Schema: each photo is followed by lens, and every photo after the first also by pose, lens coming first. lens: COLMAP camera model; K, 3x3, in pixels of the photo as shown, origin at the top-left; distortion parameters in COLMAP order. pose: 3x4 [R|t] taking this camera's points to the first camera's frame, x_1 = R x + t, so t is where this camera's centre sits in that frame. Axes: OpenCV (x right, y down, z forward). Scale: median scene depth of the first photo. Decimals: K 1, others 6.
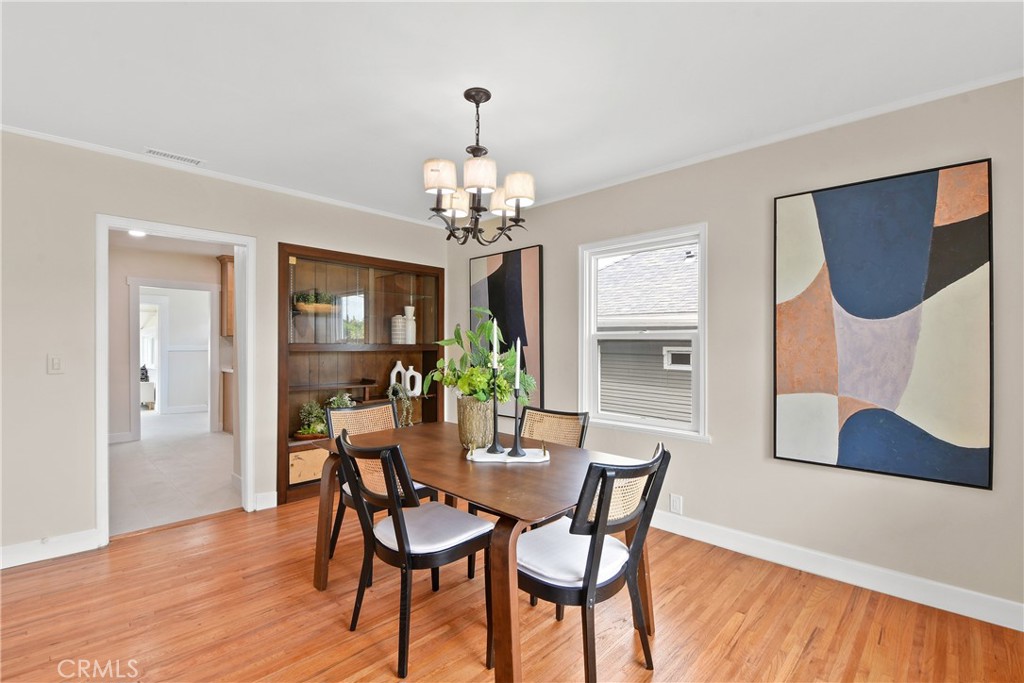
lens RADIAL K [[458.0, 0, 510.2], [0, 458.0, 347.9], [0, 0, 1]] dist [0.010843, -0.018286]
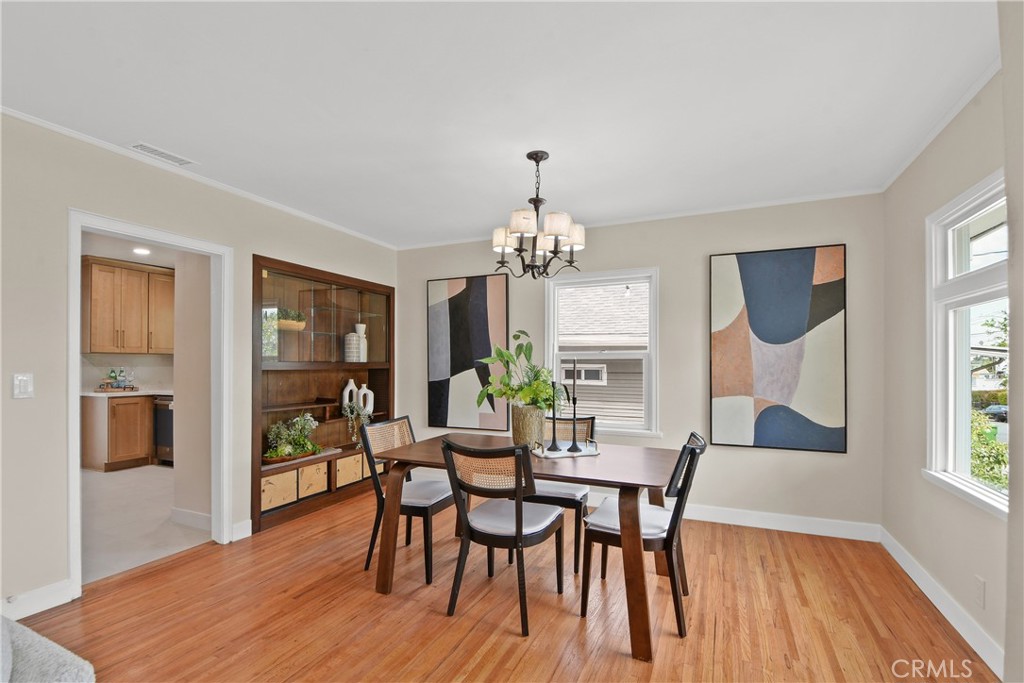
lens RADIAL K [[459.4, 0, 512.5], [0, 459.4, 363.7], [0, 0, 1]] dist [0.022212, -0.032198]
pose [[0.940628, -0.003495, 0.339421, -0.466500], [0.004760, 0.999984, -0.002894, -0.000708], [-0.339406, 0.004338, 0.940630, -0.098609]]
